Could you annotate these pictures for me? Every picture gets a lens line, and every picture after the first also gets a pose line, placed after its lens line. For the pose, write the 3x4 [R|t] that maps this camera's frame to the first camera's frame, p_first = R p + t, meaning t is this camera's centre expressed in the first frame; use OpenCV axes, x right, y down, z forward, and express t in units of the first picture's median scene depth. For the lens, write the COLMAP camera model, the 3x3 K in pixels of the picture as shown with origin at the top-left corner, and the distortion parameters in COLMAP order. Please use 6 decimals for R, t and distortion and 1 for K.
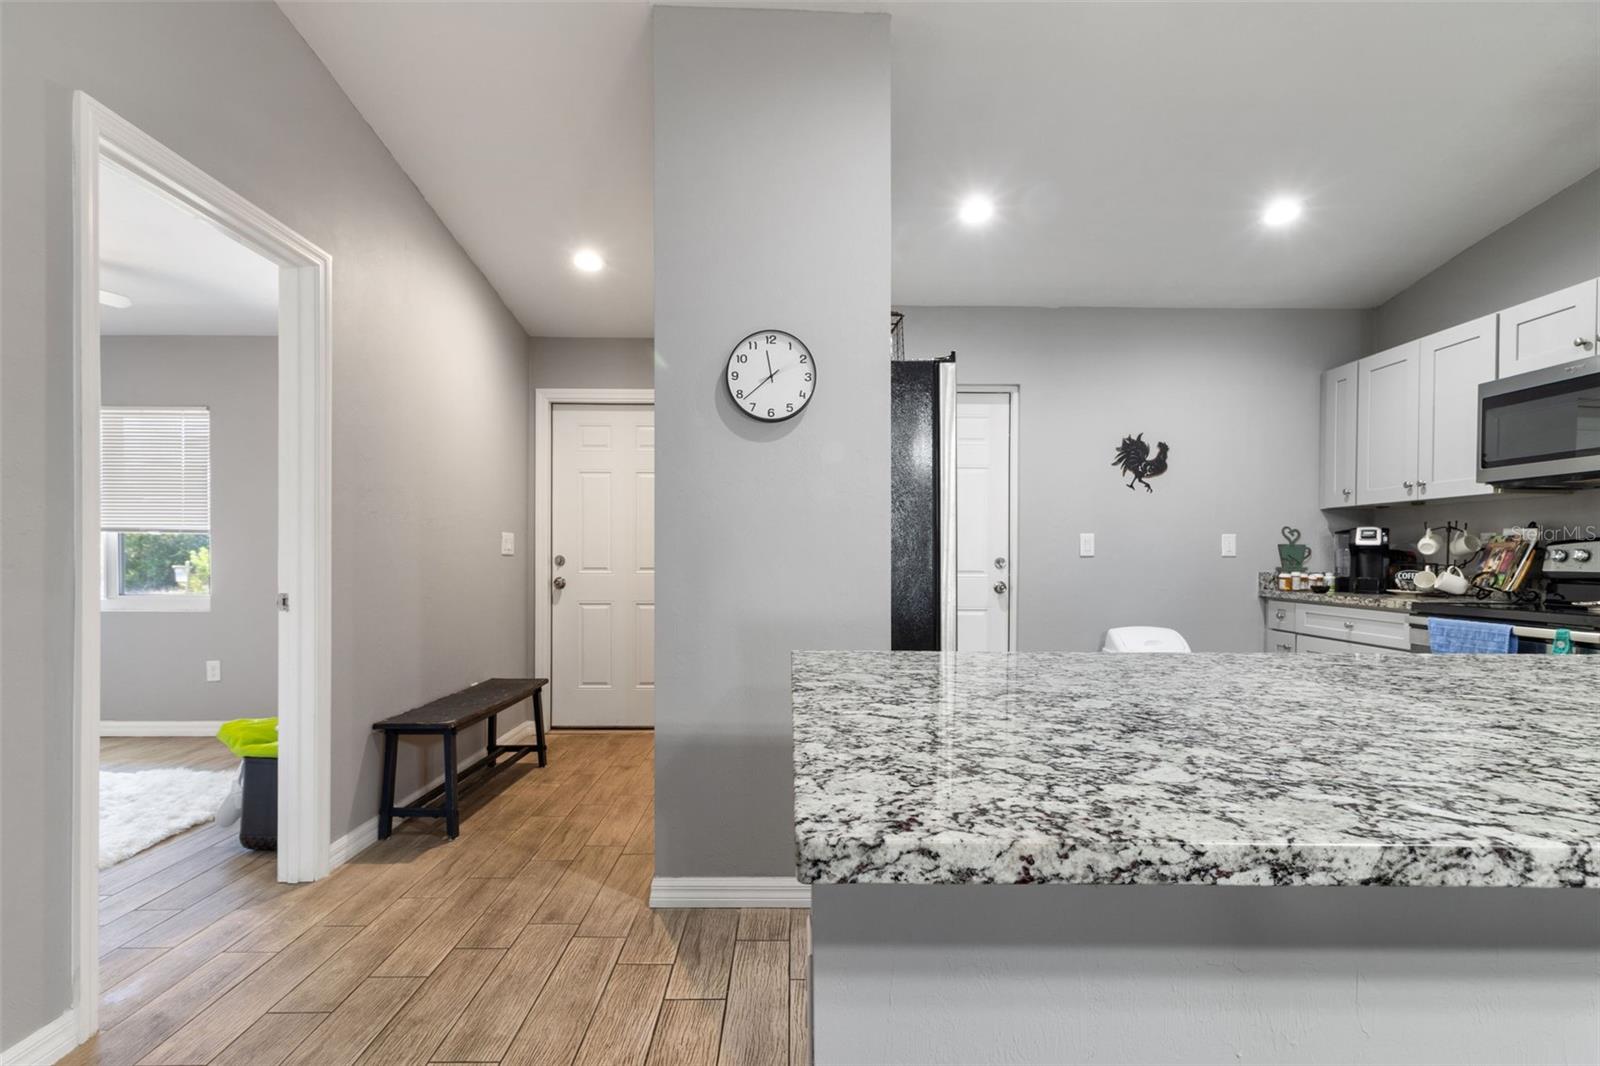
lens RADIAL K [[745.5, 0, 795.4], [0, 745.5, 559.2], [0, 0, 1]] dist [-0.000360, 0.002305]
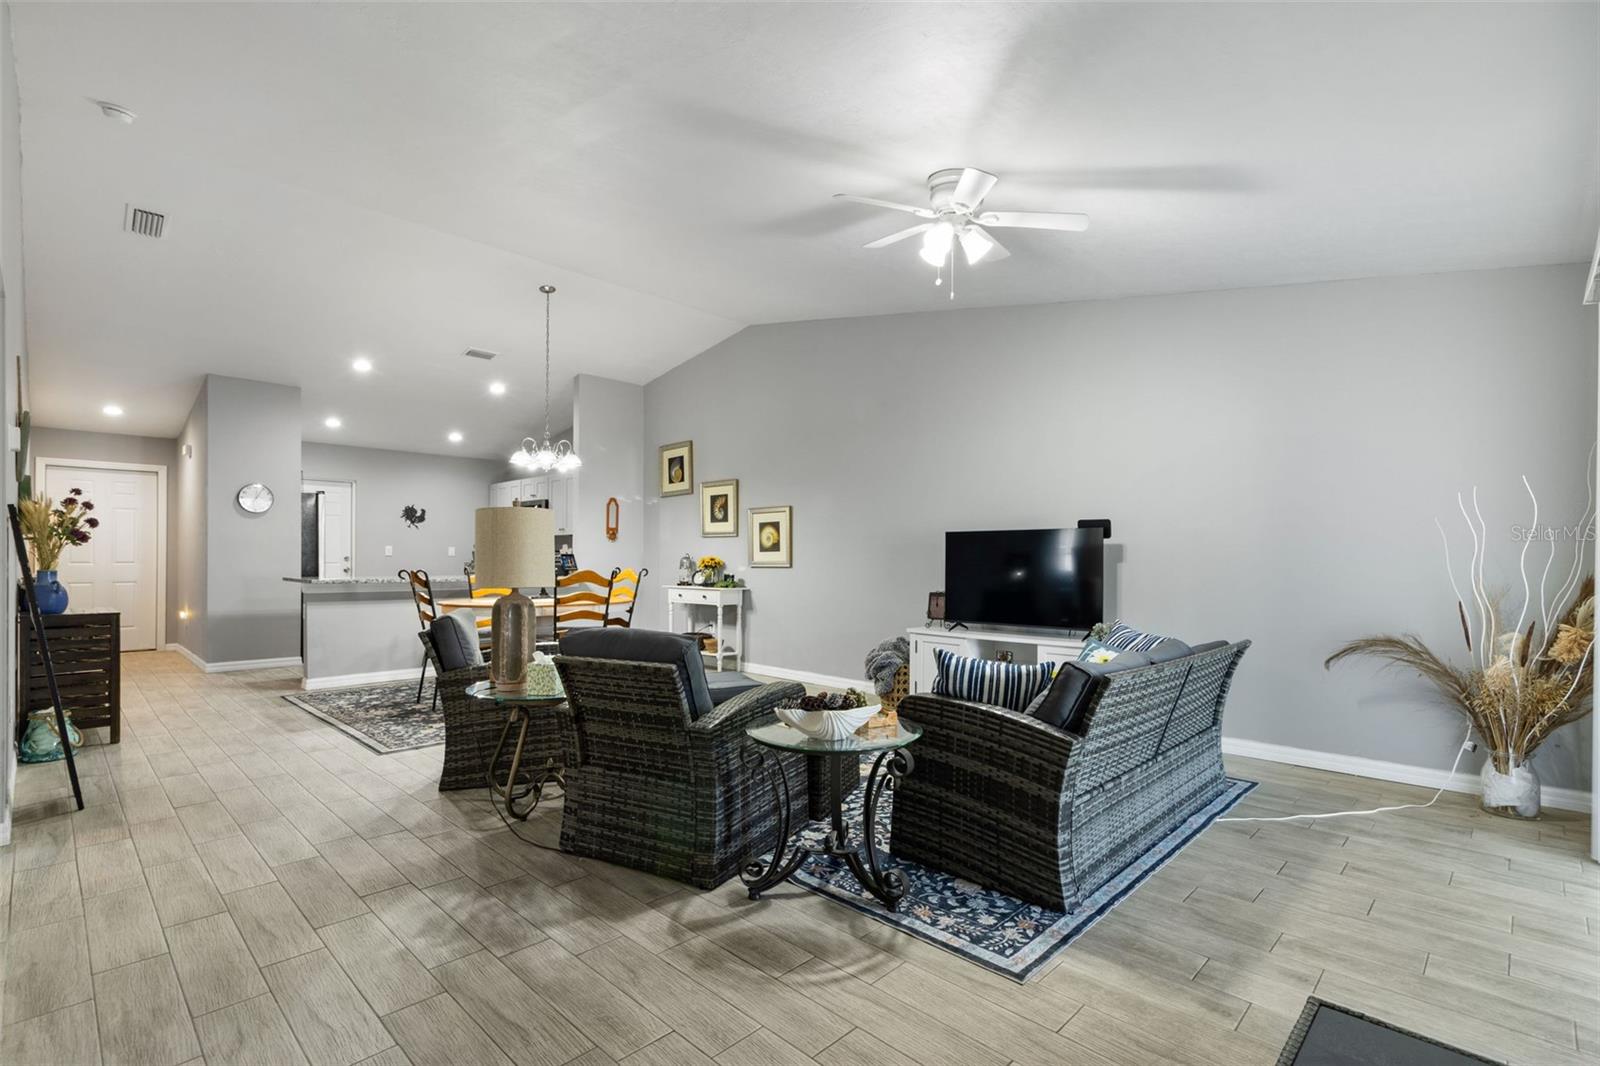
lens RADIAL K [[745.5, 0, 802.3], [0, 745.5, 558.9], [0, 0, 1]] dist [-0.000360, 0.002305]
pose [[0.705433, 0.000145, 0.708776, -0.409359], [-0.000486, 1.000000, 0.000279, 0.004885], [-0.708776, -0.000541, 0.705433, -1.829101]]
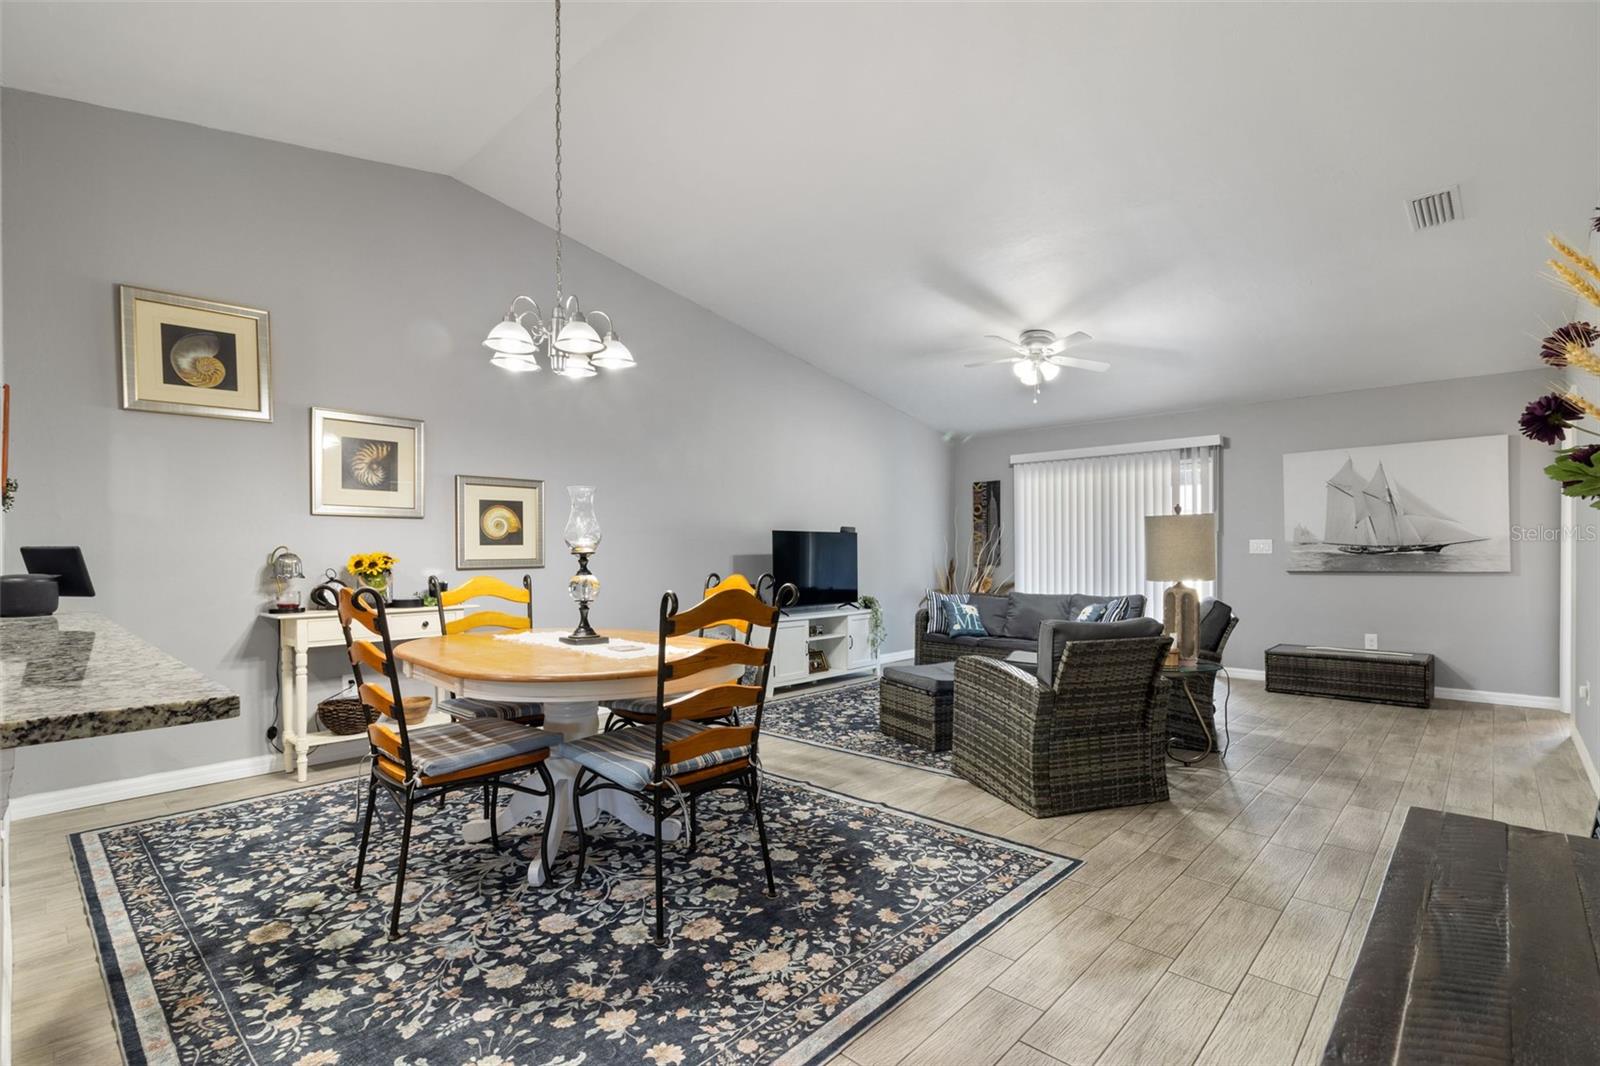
lens RADIAL K [[745.5, 0, 802.3], [0, 745.5, 555.5], [0, 0, 1]] dist [-0.000360, 0.002305]
pose [[-0.726577, -0.004634, 0.687069, -0.360177], [0.001259, 0.999967, 0.008076, -0.005086], [-0.687083, 0.006733, -0.726547, 0.201991]]
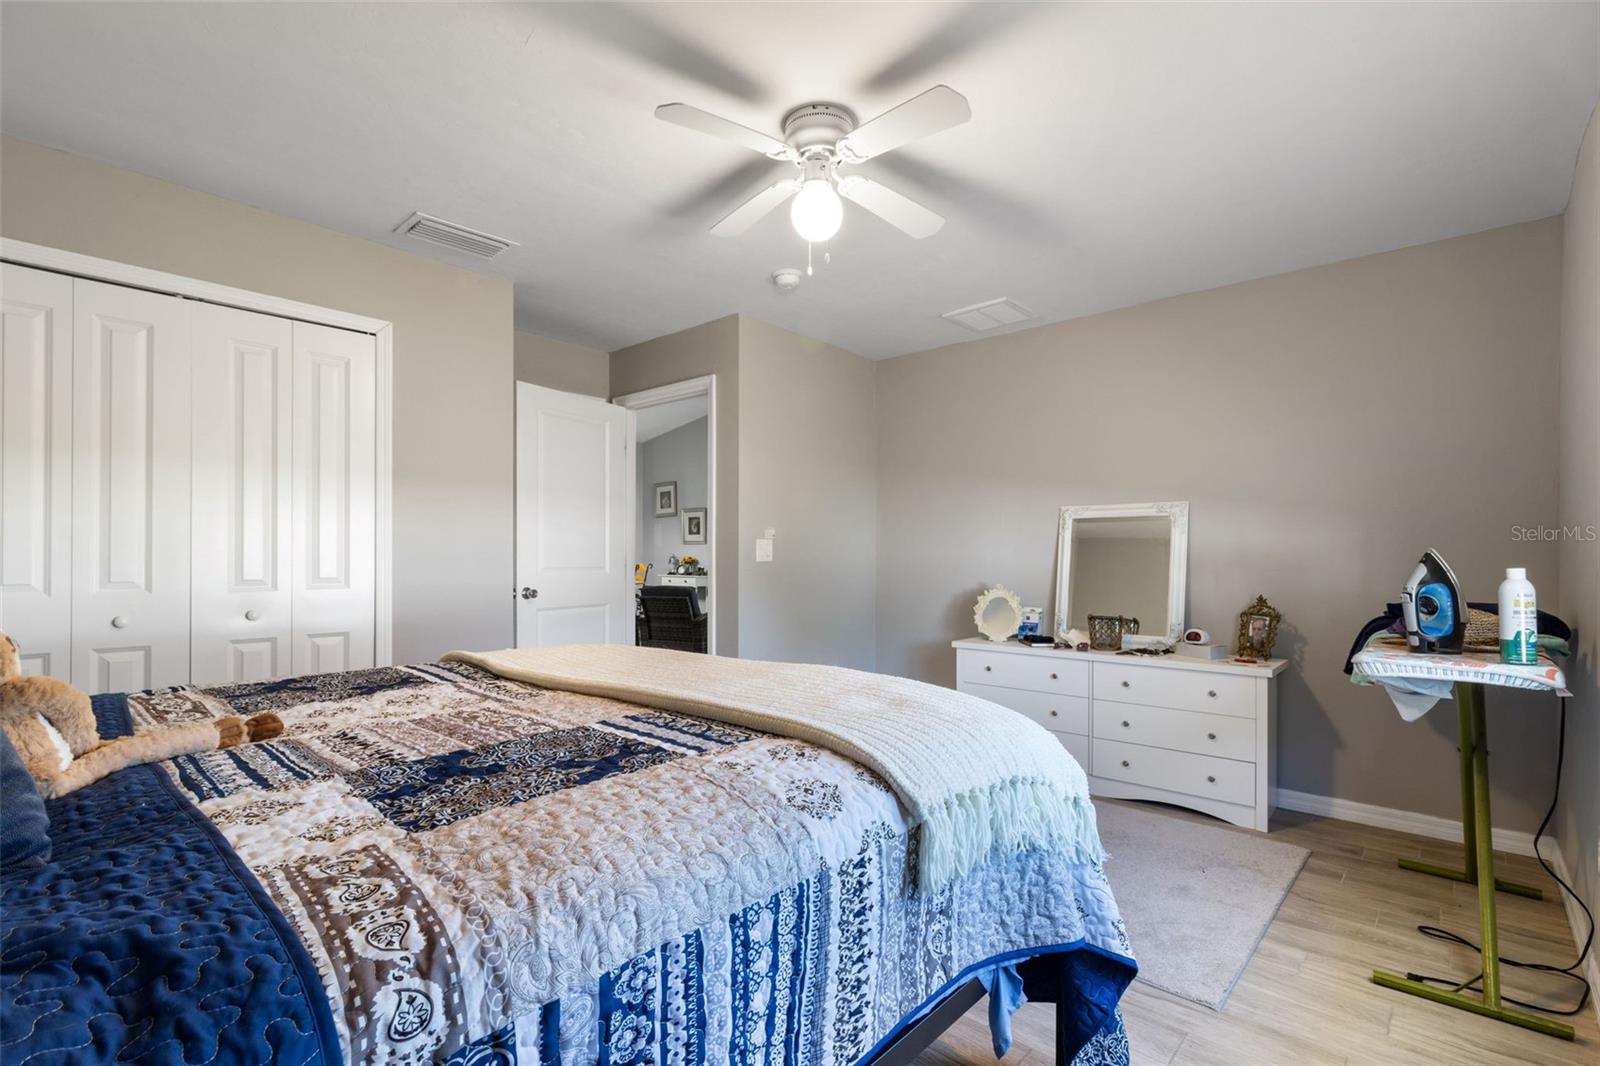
lens RADIAL K [[745.5, 0, 797.0], [0, 745.5, 549.4], [0, 0, 1]] dist [-0.000360, 0.002305]
pose [[0.673390, 0.003552, 0.739279, -1.233064], [0.005623, 0.999935, -0.009926, 0.004436], [-0.739266, 0.010841, 0.673326, -2.755793]]
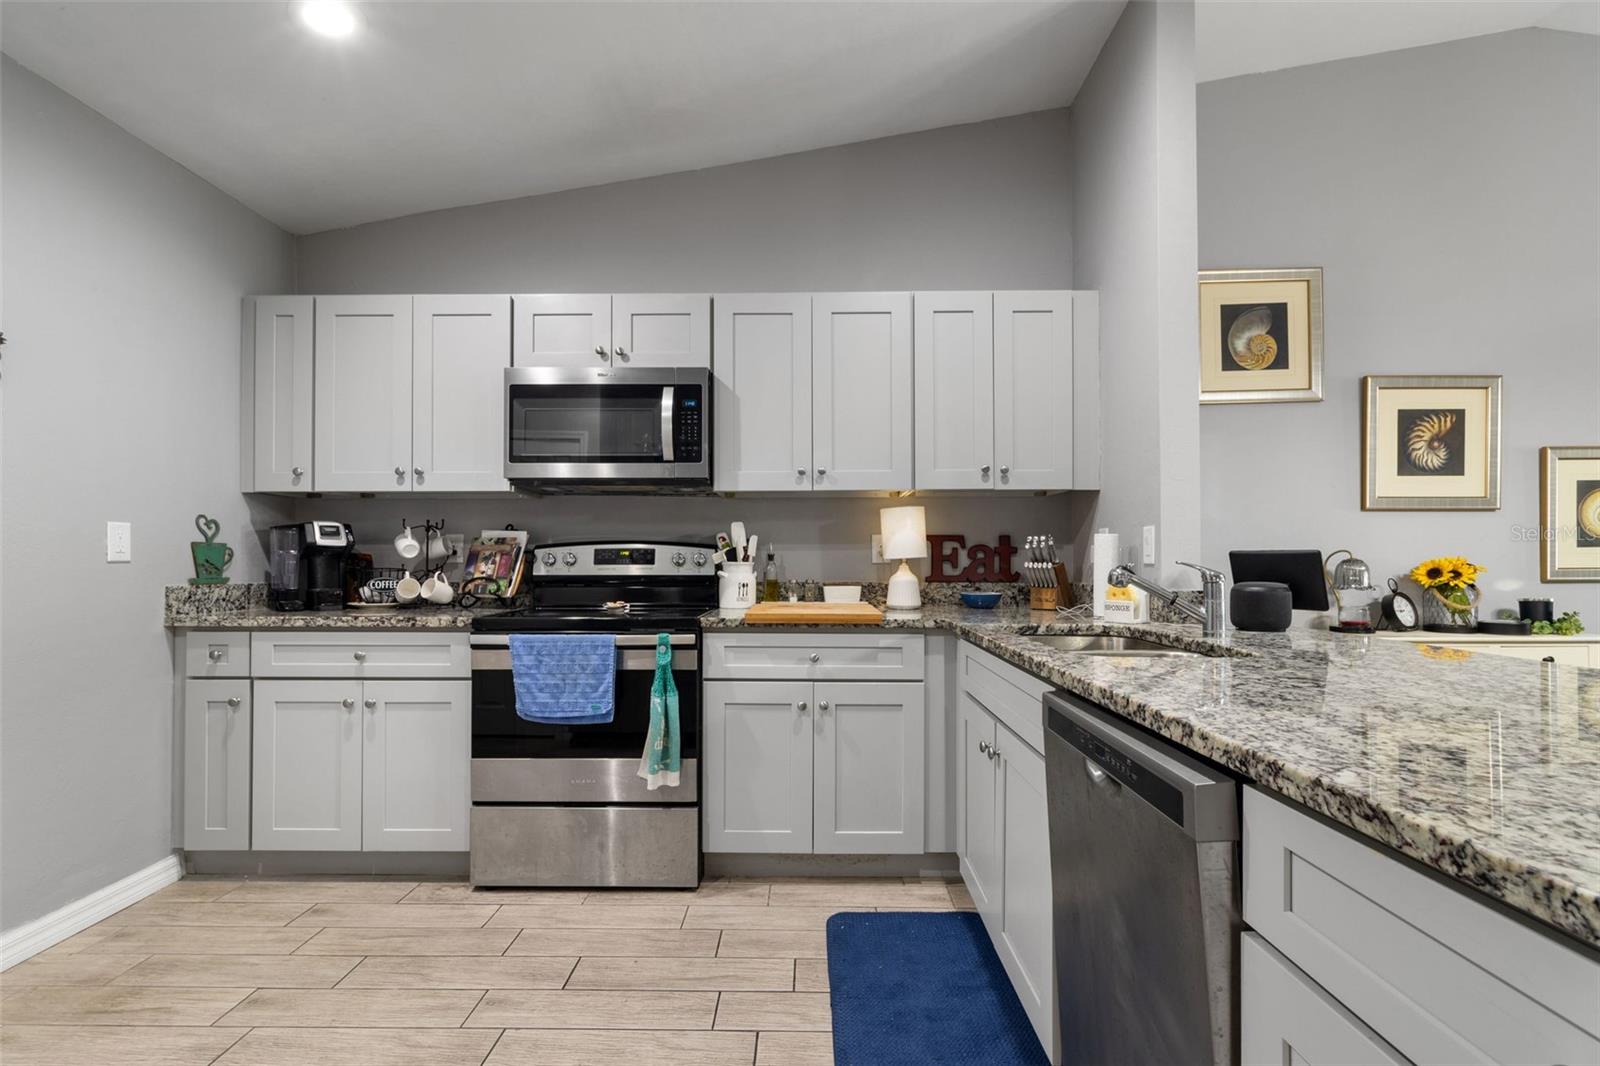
lens RADIAL K [[745.5, 0, 804.0], [0, 745.5, 556.2], [0, 0, 1]] dist [-0.000360, 0.002305]
pose [[0.017430, 0.001662, 0.999847, 0.026555], [0.004642, 0.999988, -0.001743, -0.004700], [-0.999837, 0.004671, 0.017422, 0.545856]]
